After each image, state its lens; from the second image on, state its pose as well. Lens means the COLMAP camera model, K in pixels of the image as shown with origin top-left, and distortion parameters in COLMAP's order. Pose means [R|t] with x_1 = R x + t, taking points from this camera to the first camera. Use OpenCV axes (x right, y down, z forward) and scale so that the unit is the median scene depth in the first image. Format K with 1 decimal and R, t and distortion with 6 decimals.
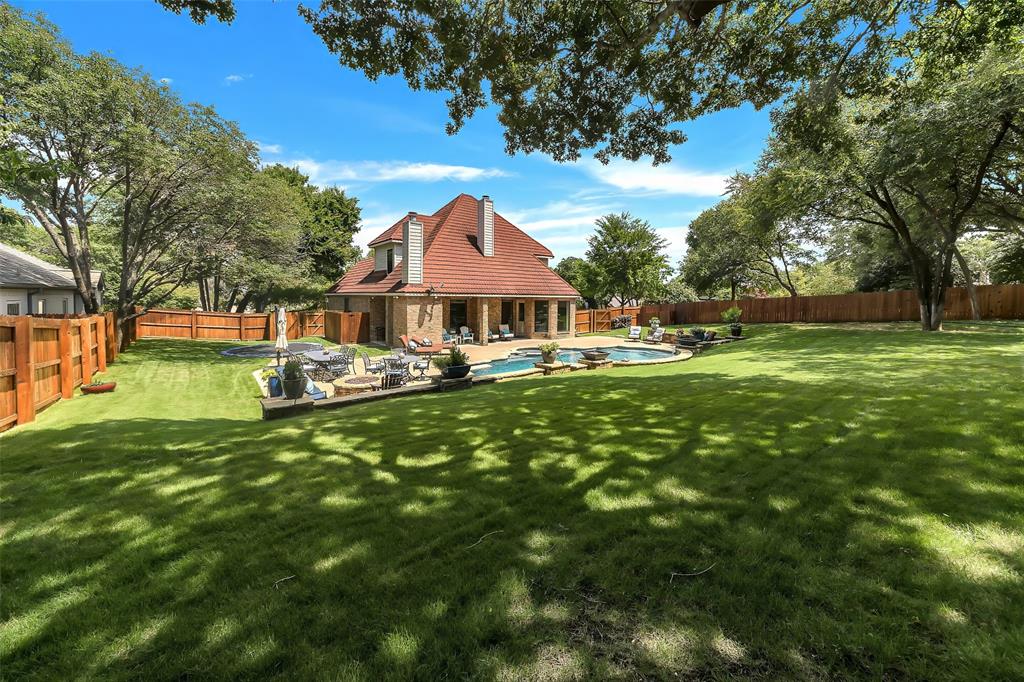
lens RADIAL K [[367.8, 0, 513.0], [0, 367.8, 312.9], [0, 0, 1]] dist [-0.000330, -0.000057]
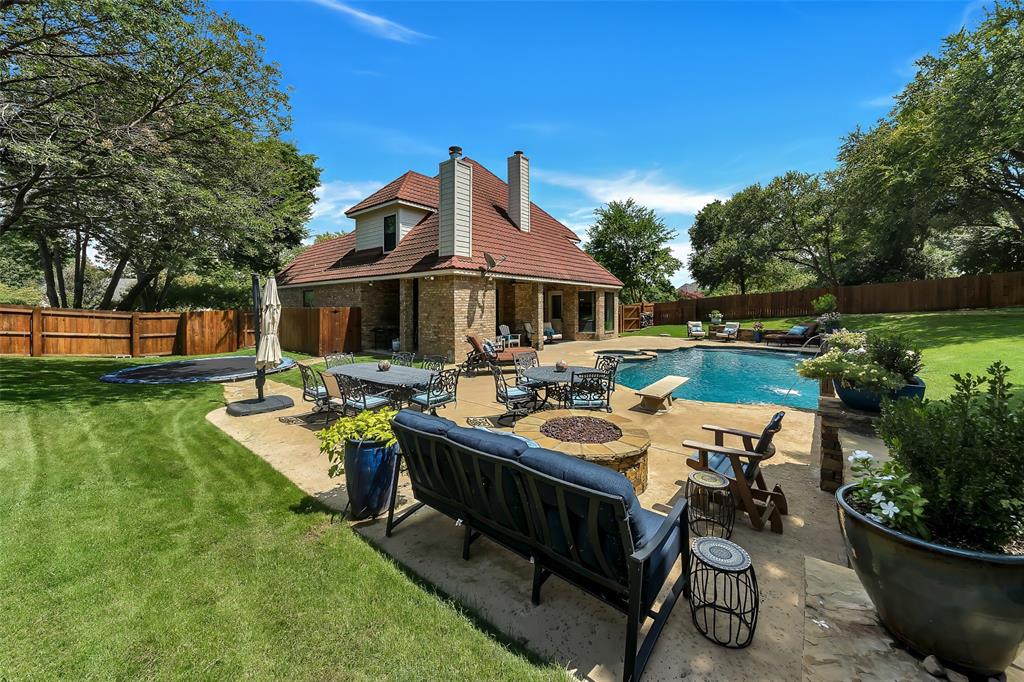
lens RADIAL K [[367.8, 0, 513.0], [0, 367.8, 312.9], [0, 0, 1]] dist [-0.000330, -0.000057]
pose [[0.978082, -0.014354, 0.207727, -0.258733], [0.019523, 0.999548, -0.022857, 0.029530], [-0.207305, 0.026411, 0.977920, 0.285331]]
